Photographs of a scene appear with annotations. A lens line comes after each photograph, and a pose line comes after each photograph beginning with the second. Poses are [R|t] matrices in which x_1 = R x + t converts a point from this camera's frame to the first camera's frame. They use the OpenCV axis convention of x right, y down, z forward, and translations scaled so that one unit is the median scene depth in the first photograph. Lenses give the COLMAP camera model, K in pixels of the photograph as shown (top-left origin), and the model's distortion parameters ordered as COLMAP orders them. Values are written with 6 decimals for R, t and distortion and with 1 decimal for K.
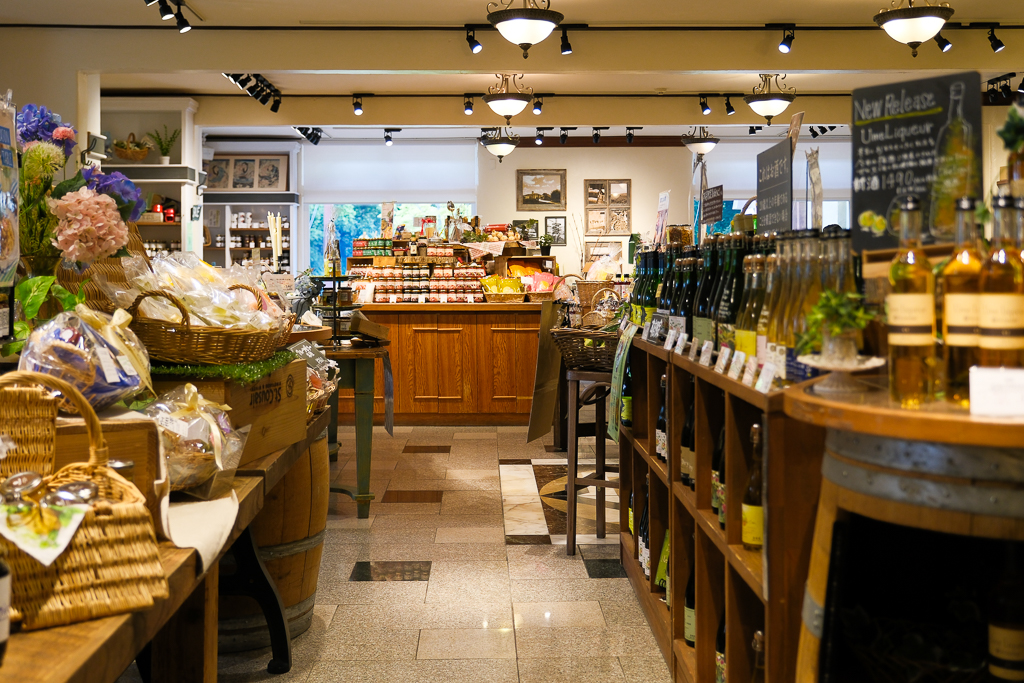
lens RADIAL K [[1149.0, 0, 511.4], [0, 1149.0, 344.0], [0, 0, 1]] dist [-0.110962, 0.000000]
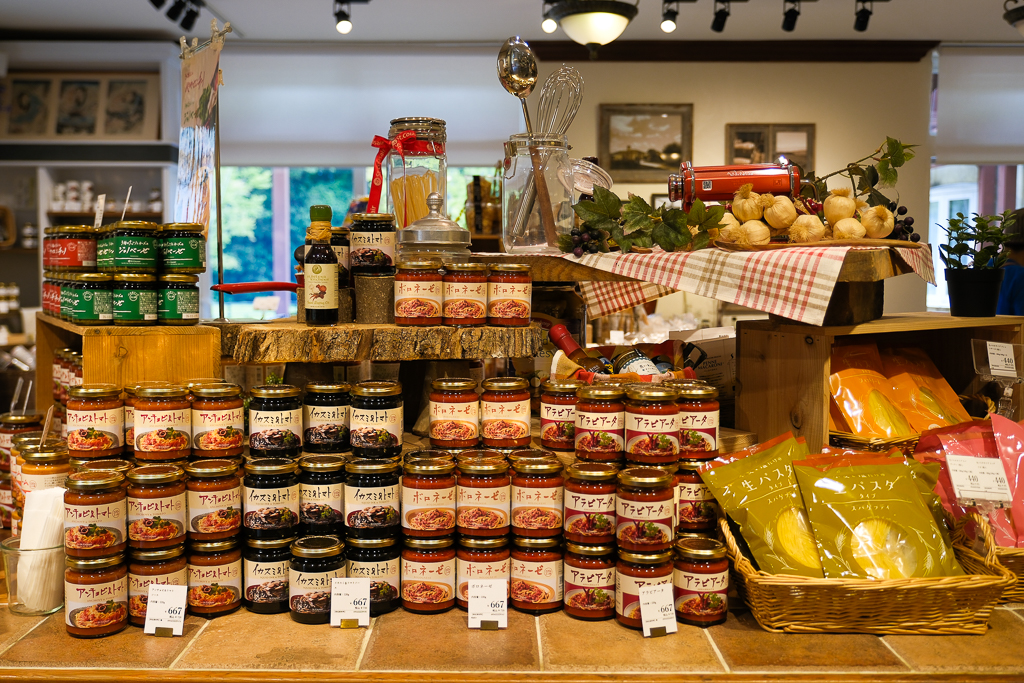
lens RADIAL K [[960.4, 0, 514.7], [0, 960.4, 337.6], [0, 0, 1]] dist [-0.053520, 0.000000]
pose [[0.999964, 0.005466, 0.006508, -0.036721], [-0.005555, 0.999890, 0.013760, -0.051155], [-0.006432, -0.013796, 0.999884, 0.565191]]
